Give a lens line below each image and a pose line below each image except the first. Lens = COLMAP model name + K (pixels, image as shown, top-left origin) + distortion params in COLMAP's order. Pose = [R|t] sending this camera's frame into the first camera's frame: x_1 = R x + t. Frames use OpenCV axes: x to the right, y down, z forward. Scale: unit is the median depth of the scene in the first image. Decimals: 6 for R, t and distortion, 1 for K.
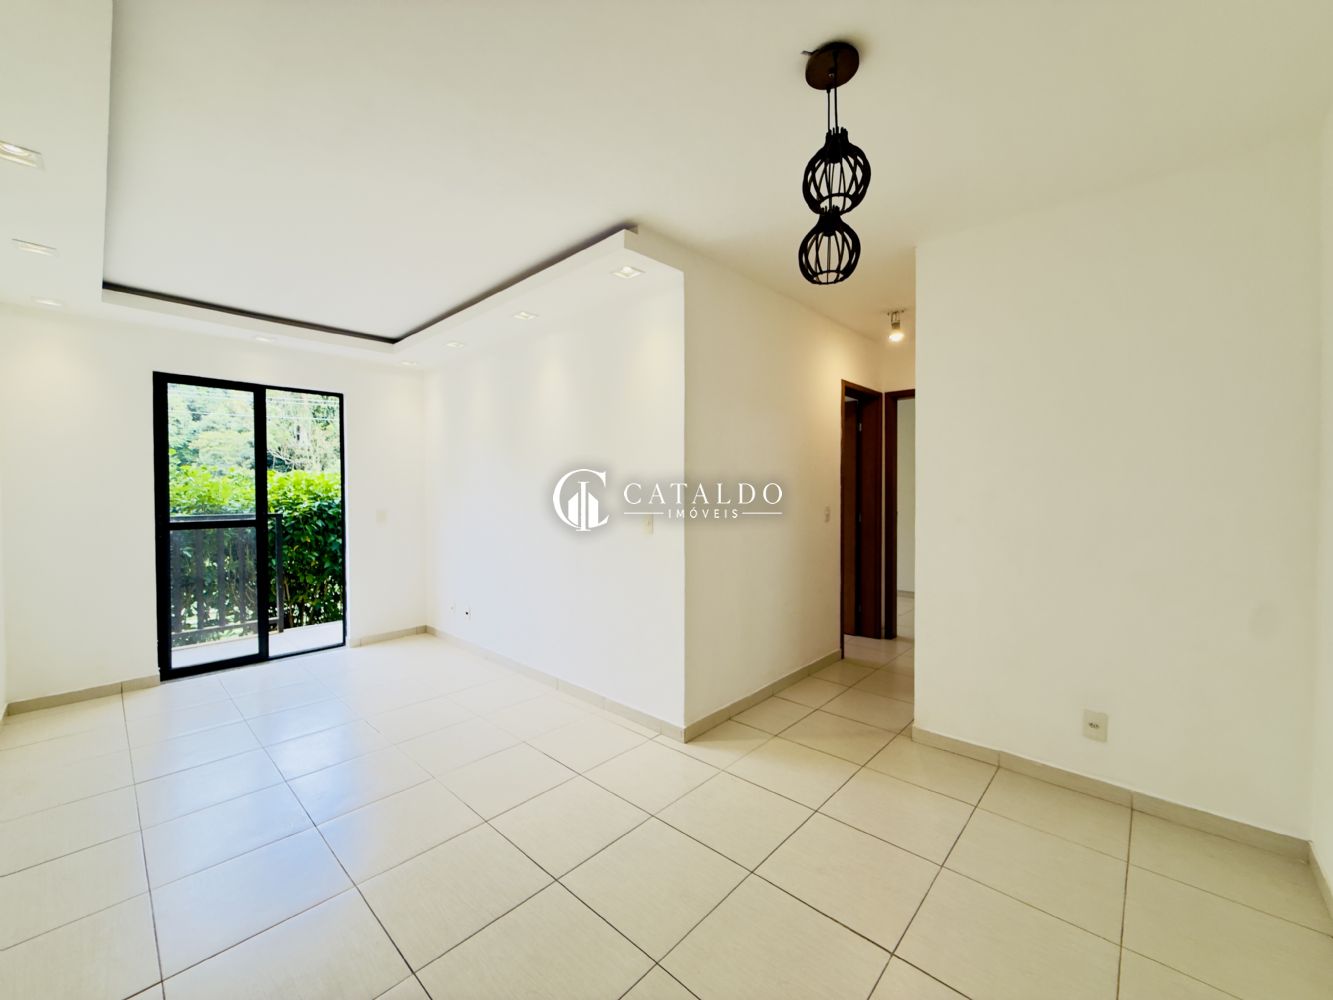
lens RADIAL K [[531.2, 0, 664.1], [0, 531.2, 500.1], [0, 0, 1]] dist [-0.000215, 0.000386]
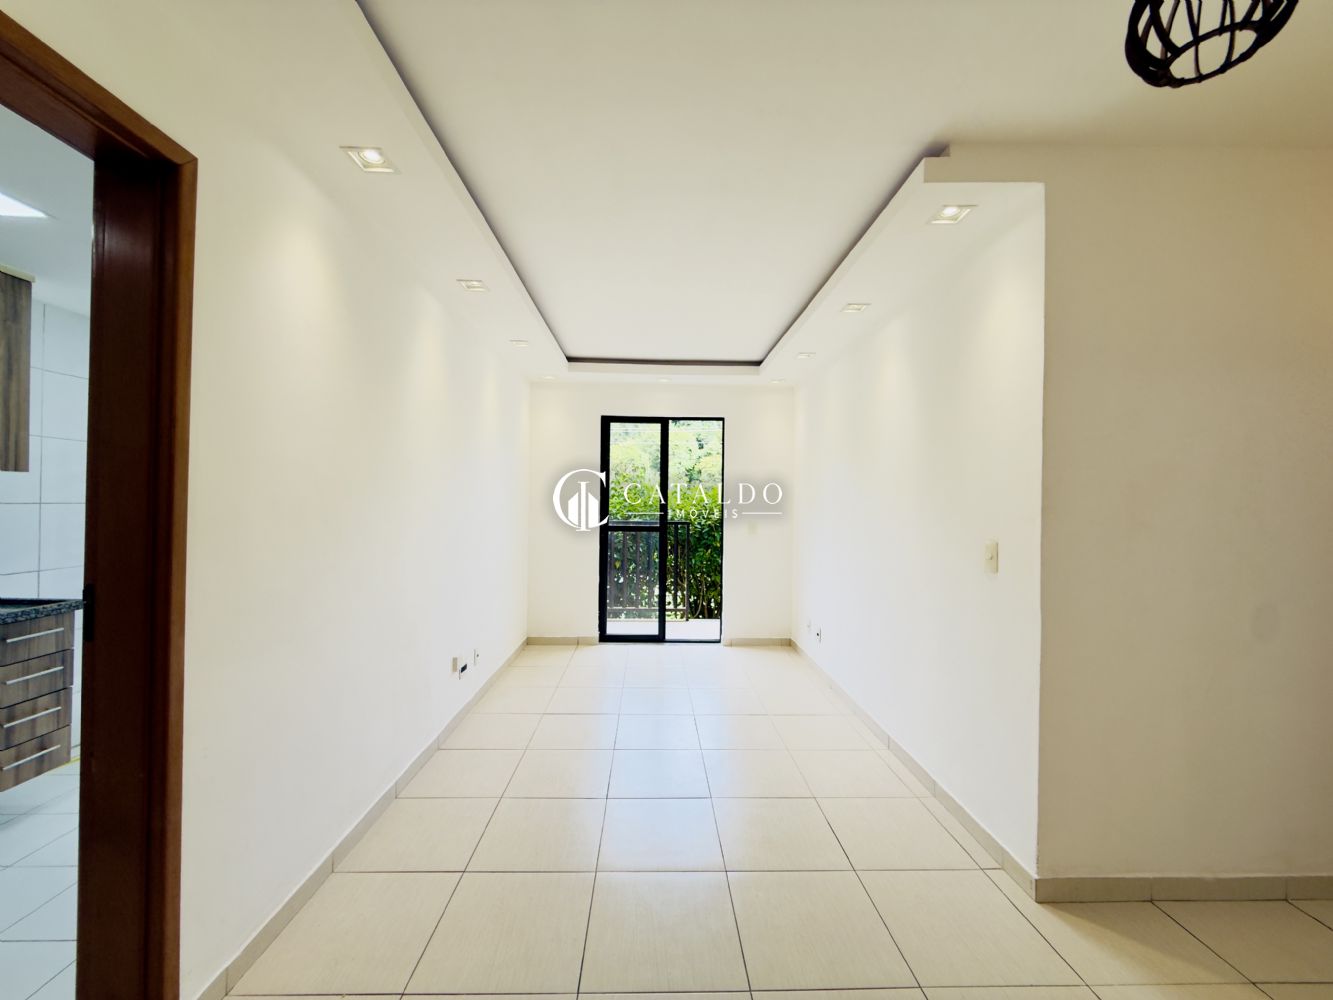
lens RADIAL K [[531.2, 0, 664.1], [0, 531.2, 500.1], [0, 0, 1]] dist [-0.000215, 0.000386]
pose [[0.697583, 0.010121, -0.716432, 0.133130], [-0.028585, 0.999497, -0.013712, -0.007981], [0.715934, 0.030044, 0.697522, 0.152041]]
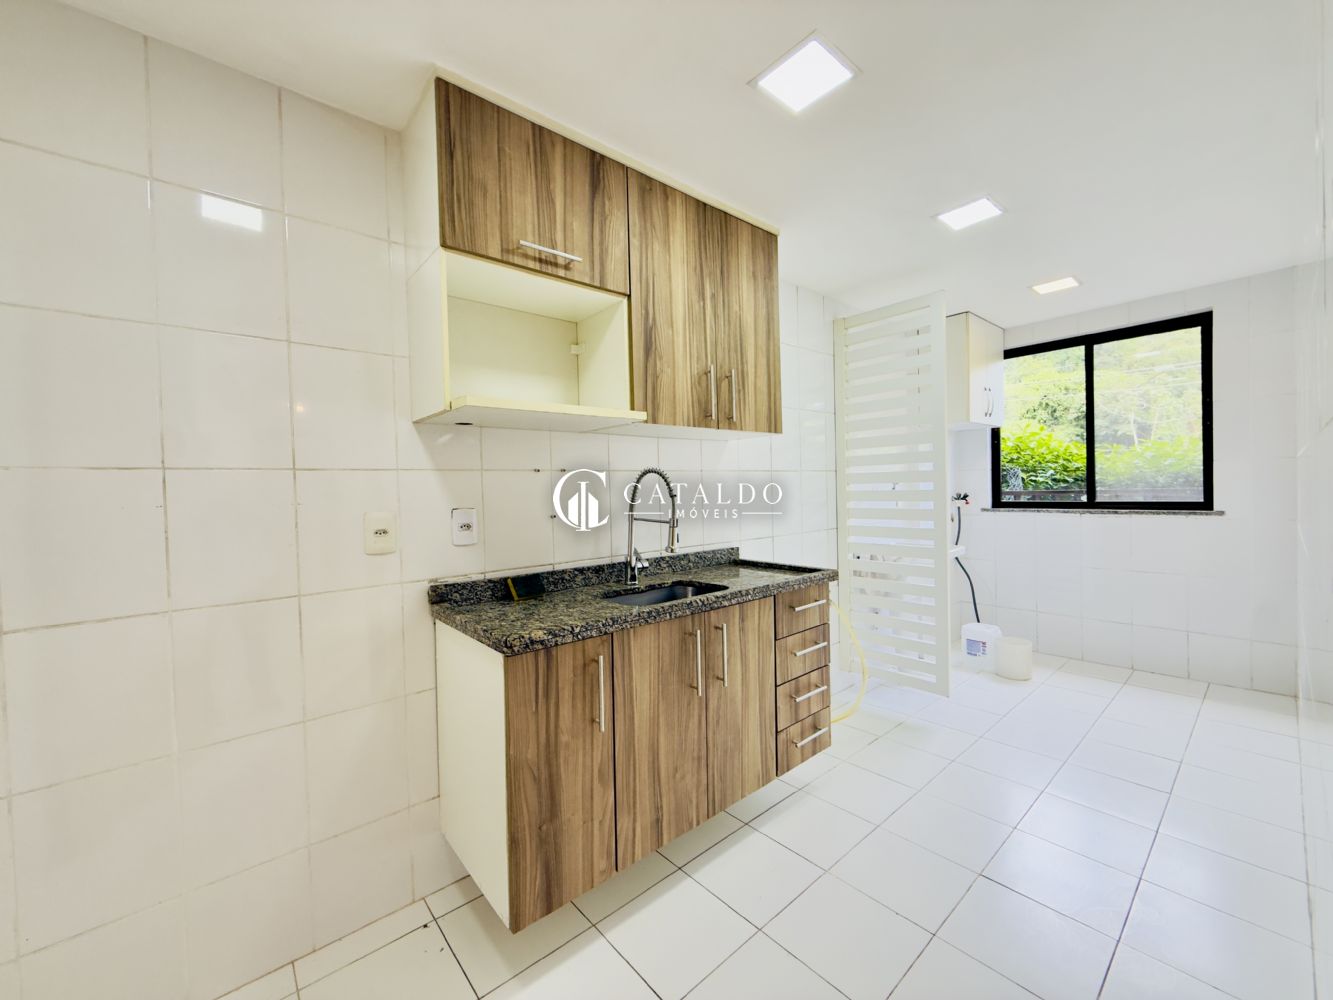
lens RADIAL K [[531.2, 0, 664.1], [0, 531.2, 500.1], [0, 0, 1]] dist [-0.000215, 0.000386]
pose [[-0.108840, 0.024384, -0.993760, -0.211758], [0.008601, 0.999685, 0.023587, 0.031103], [0.994022, -0.005980, -0.109015, -0.013694]]
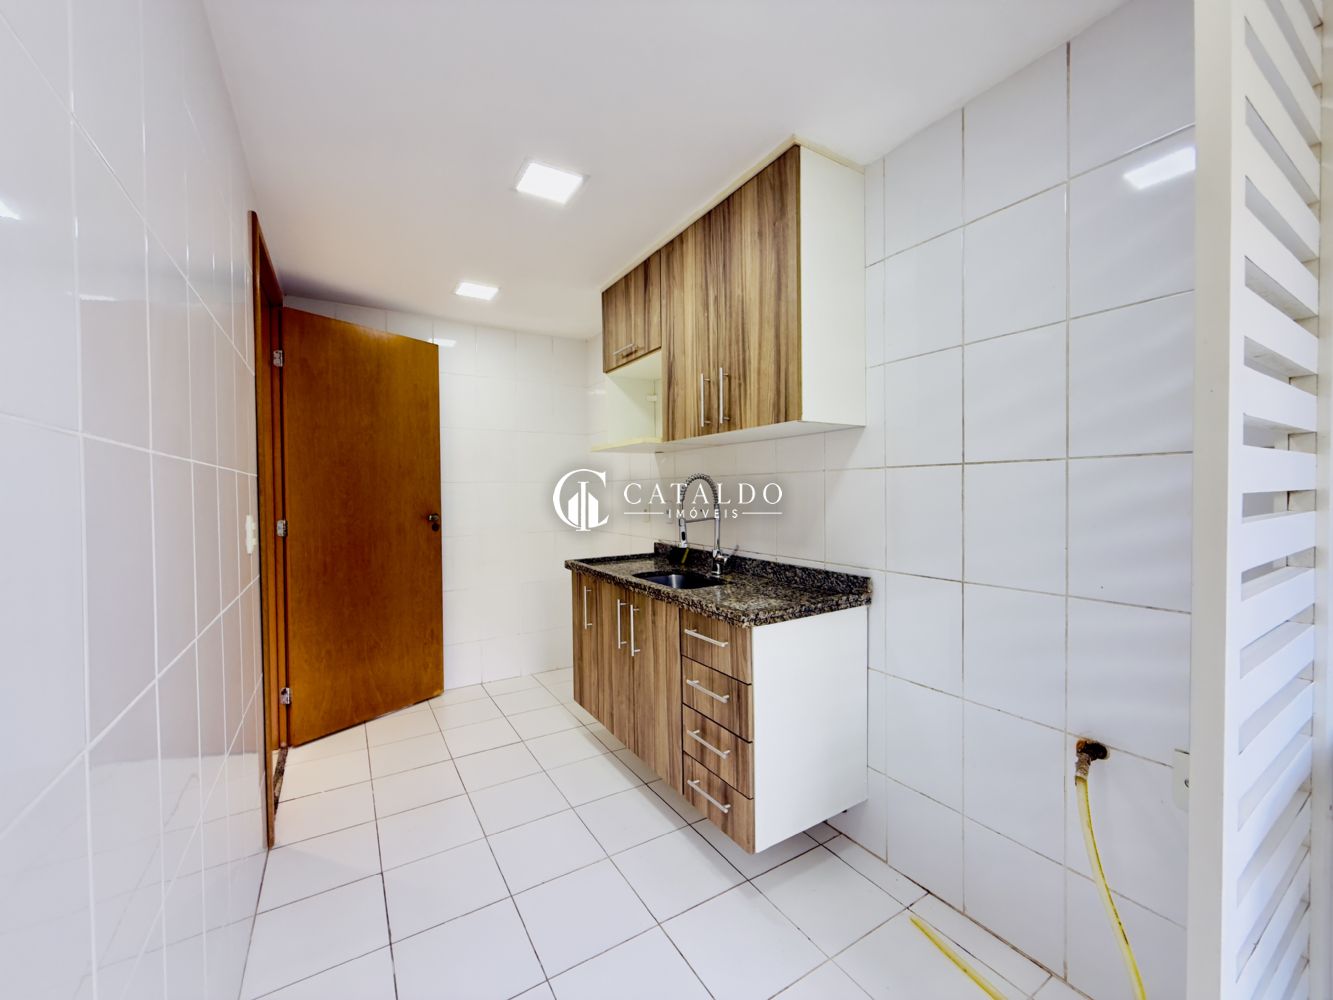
lens RADIAL K [[531.2, 0, 664.1], [0, 531.2, 500.1], [0, 0, 1]] dist [-0.000215, 0.000386]
pose [[-0.963888, 0.007999, 0.266187, -0.828257], [0.017851, 0.999241, 0.034610, 0.019480], [-0.265709, 0.038112, -0.963300, 0.494647]]
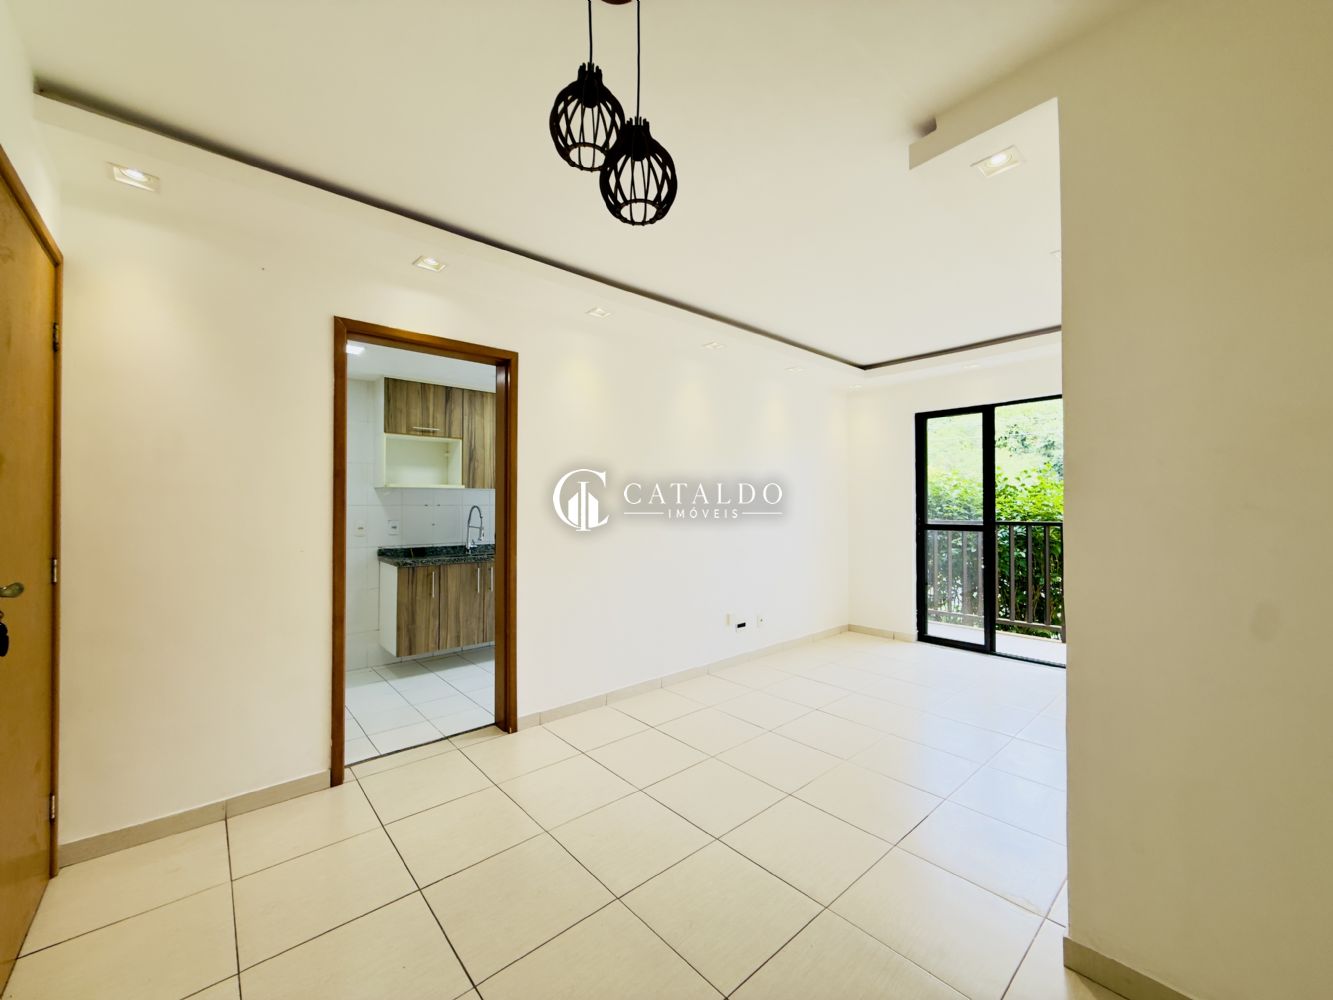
lens RADIAL K [[531.2, 0, 664.1], [0, 531.2, 500.1], [0, 0, 1]] dist [-0.000215, 0.000386]
pose [[-0.103355, -0.006615, -0.994623, 0.446979], [-0.015896, 0.999861, -0.004998, -0.000167], [0.994517, 0.015294, -0.103446, 0.470756]]
